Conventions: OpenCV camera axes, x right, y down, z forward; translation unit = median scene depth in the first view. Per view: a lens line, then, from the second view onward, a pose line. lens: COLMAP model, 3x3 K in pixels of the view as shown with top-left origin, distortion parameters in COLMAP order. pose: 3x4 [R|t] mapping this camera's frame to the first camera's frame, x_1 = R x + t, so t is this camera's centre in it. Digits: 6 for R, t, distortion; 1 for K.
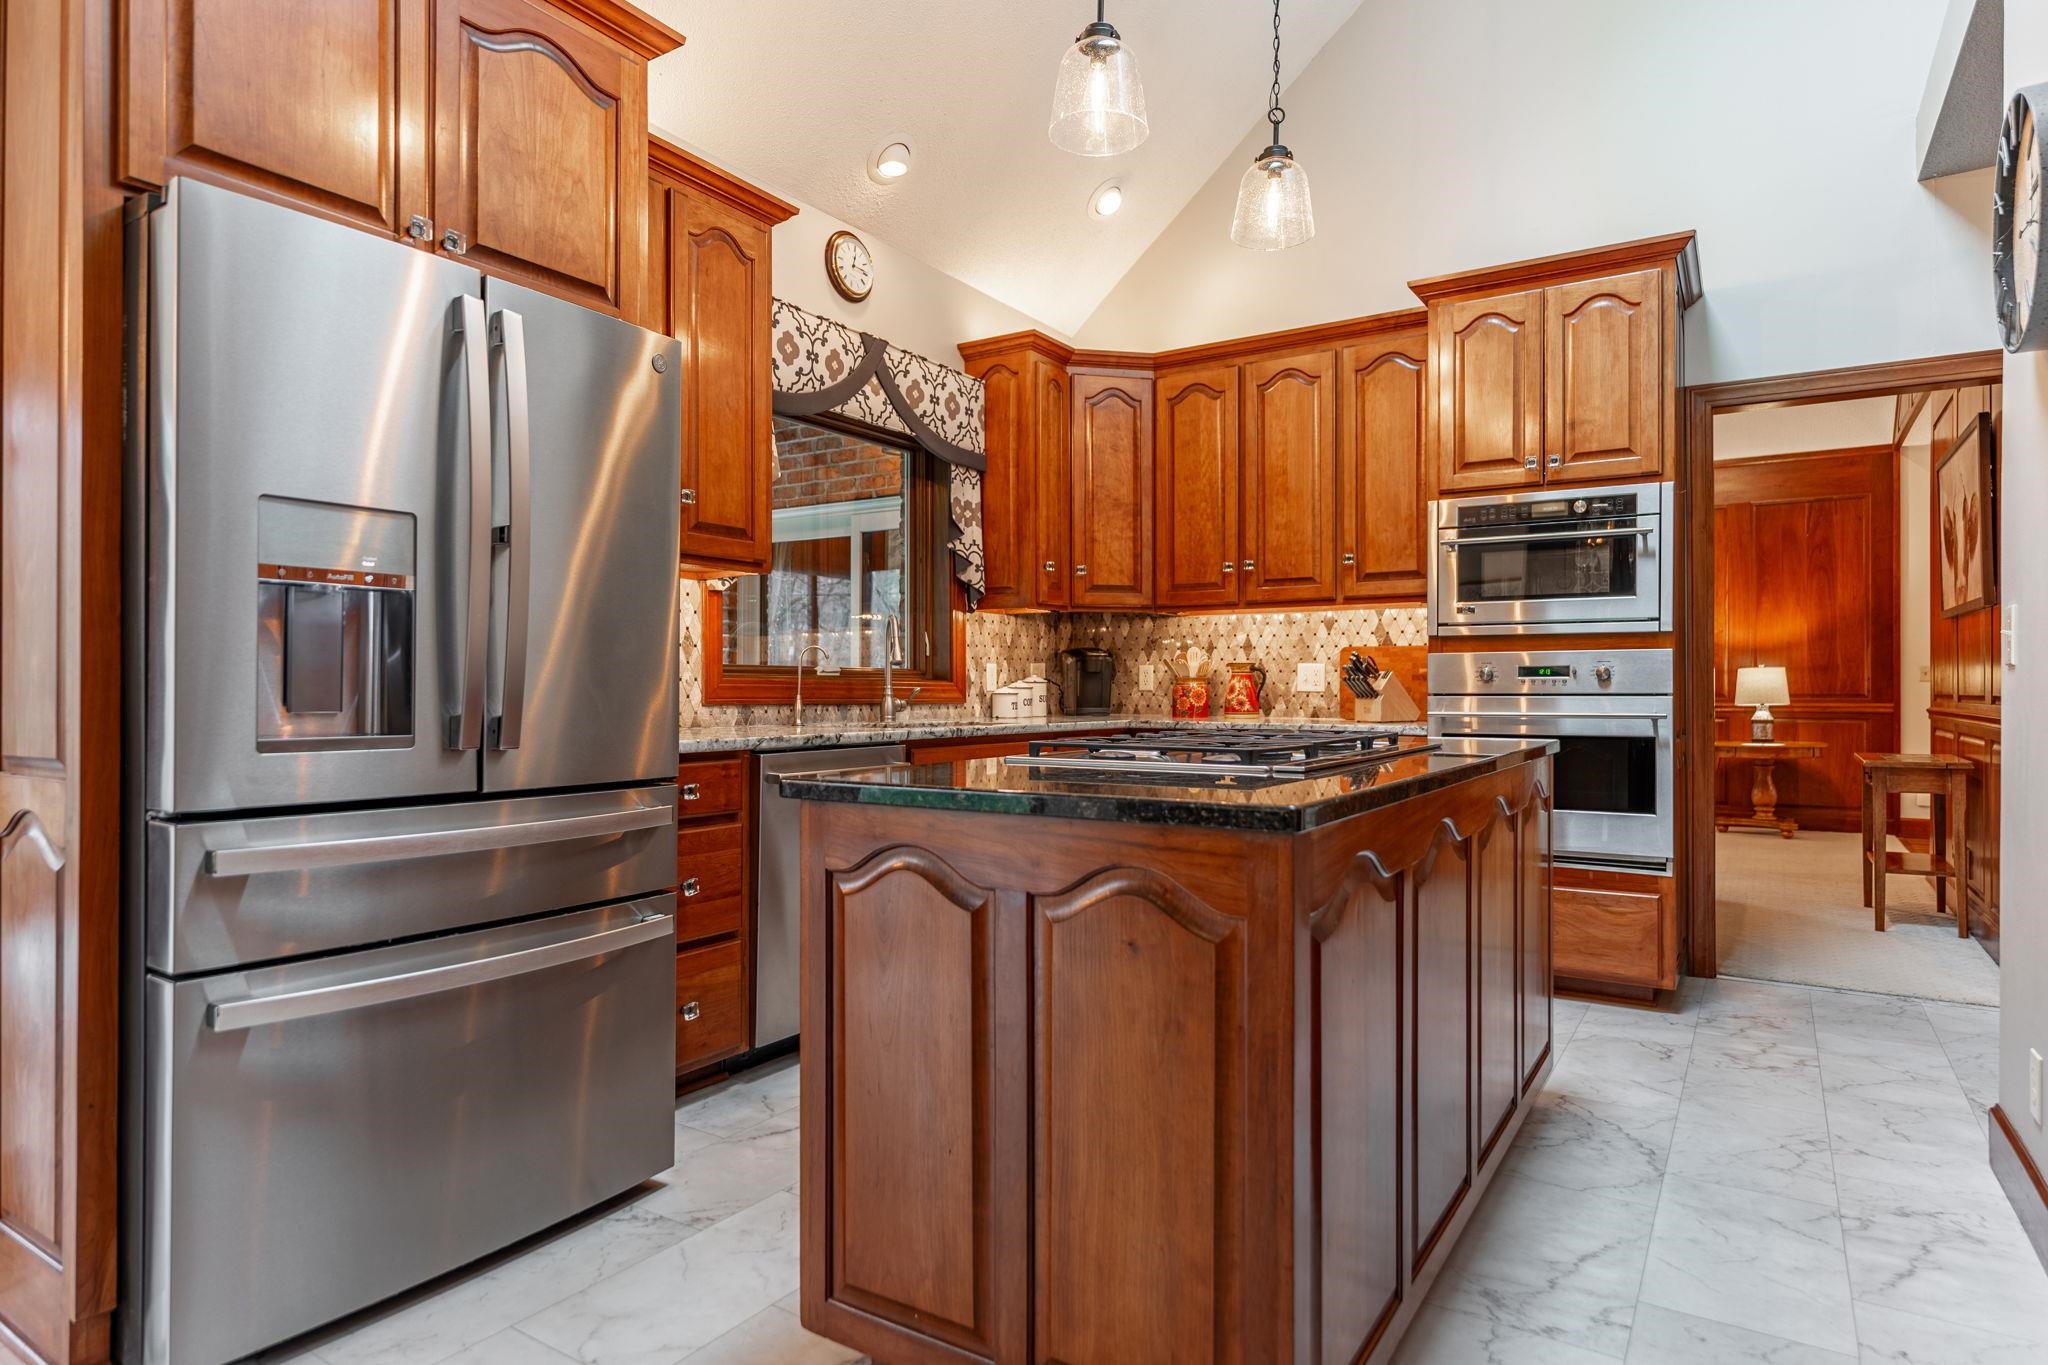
lens RADIAL K [[1154.8, 0, 1019.3], [0, 1154.8, 681.3], [0, 0, 1]] dist [-0.001523, -0.000181]
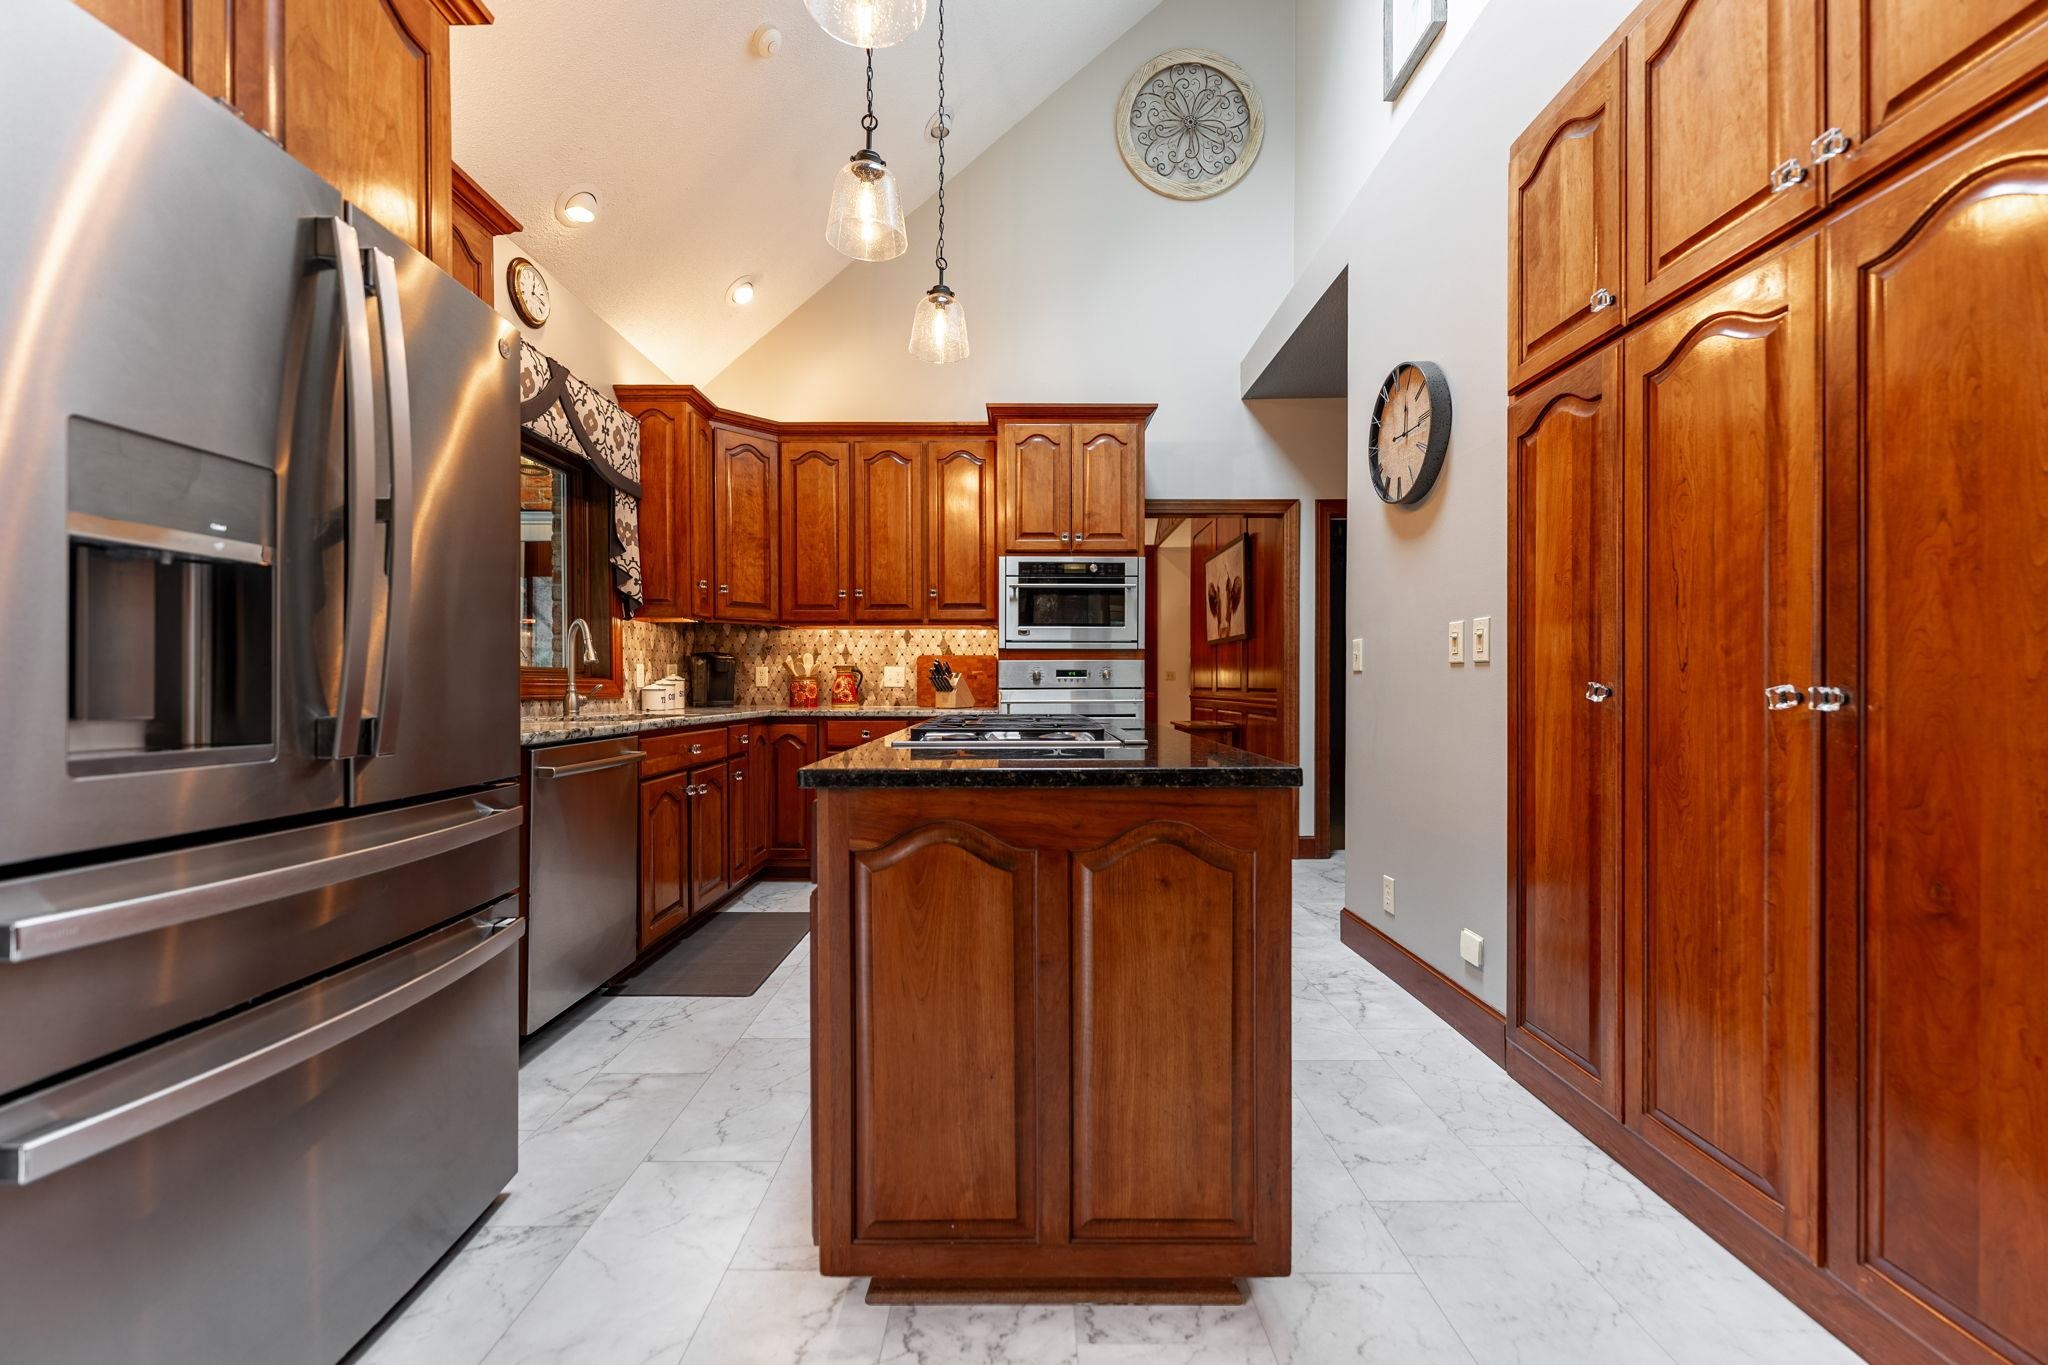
lens RADIAL K [[823.3, 0, 1025.1], [0, 823.3, 687.6], [0, 0, 1]] dist [0.000465, -0.000300]
pose [[0.838045, -0.003948, 0.545587, -0.184966], [-0.001158, 0.999959, 0.009014, 0.000614], [-0.545600, -0.008186, 0.838006, 0.105520]]
